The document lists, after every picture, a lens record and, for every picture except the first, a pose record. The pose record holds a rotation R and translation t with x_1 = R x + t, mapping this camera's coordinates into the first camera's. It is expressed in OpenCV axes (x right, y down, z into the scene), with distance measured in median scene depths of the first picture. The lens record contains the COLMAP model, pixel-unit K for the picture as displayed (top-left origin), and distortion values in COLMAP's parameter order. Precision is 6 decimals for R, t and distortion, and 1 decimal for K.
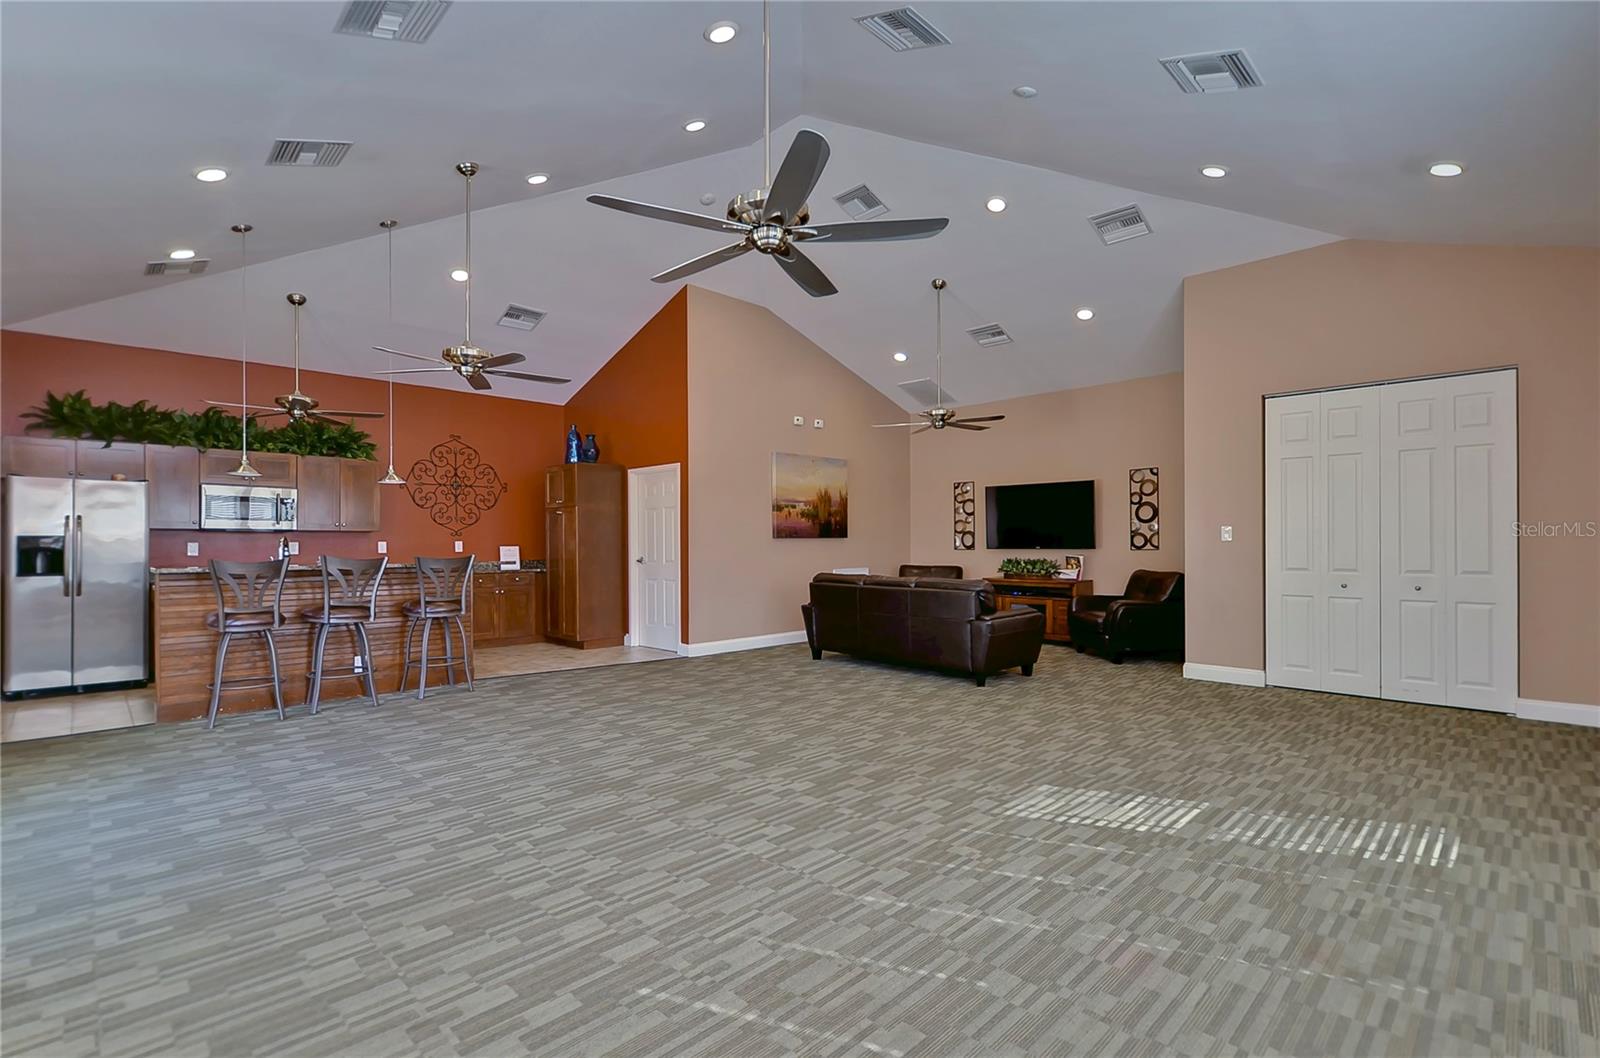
lens RADIAL K [[728.1, 0, 802.1], [0, 728.1, 542.0], [0, 0, 1]] dist [0.005617, -0.000634]
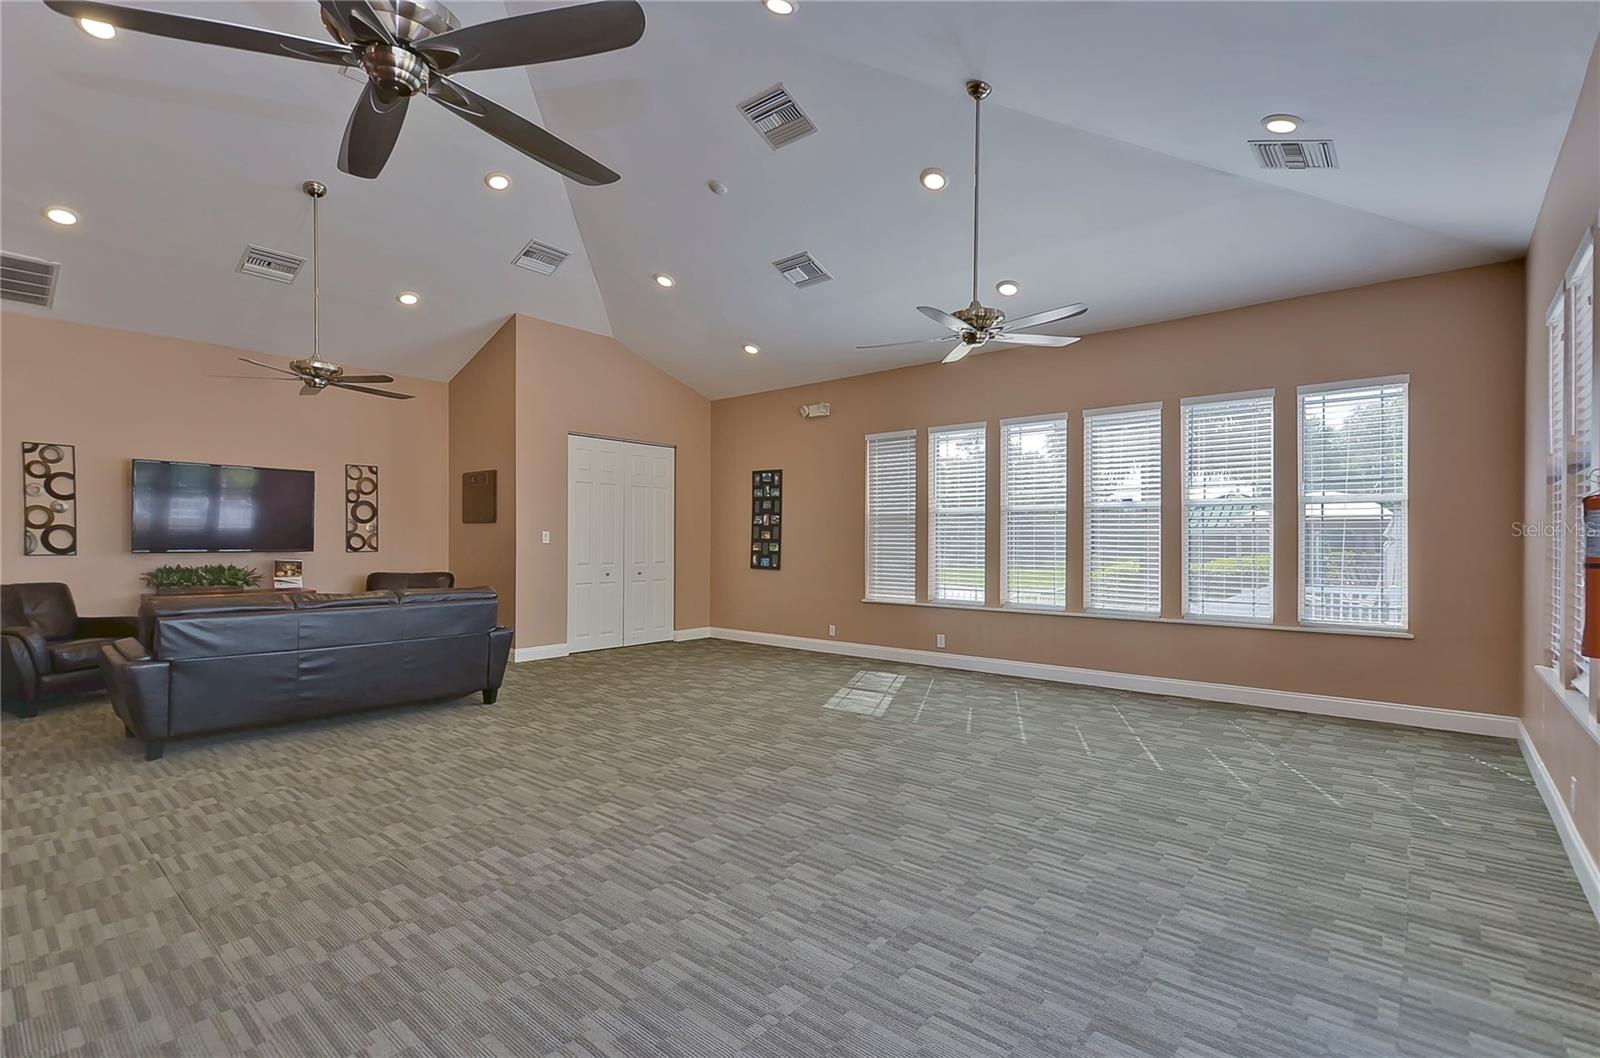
lens RADIAL K [[728.1, 0, 801.9], [0, 728.1, 529.6], [0, 0, 1]] dist [0.005617, -0.000634]
pose [[-0.078445, 0.020326, 0.996711, -1.000724], [-0.002265, 0.999786, -0.020567, 0.000364], [-0.996916, -0.003870, -0.078382, 0.996320]]
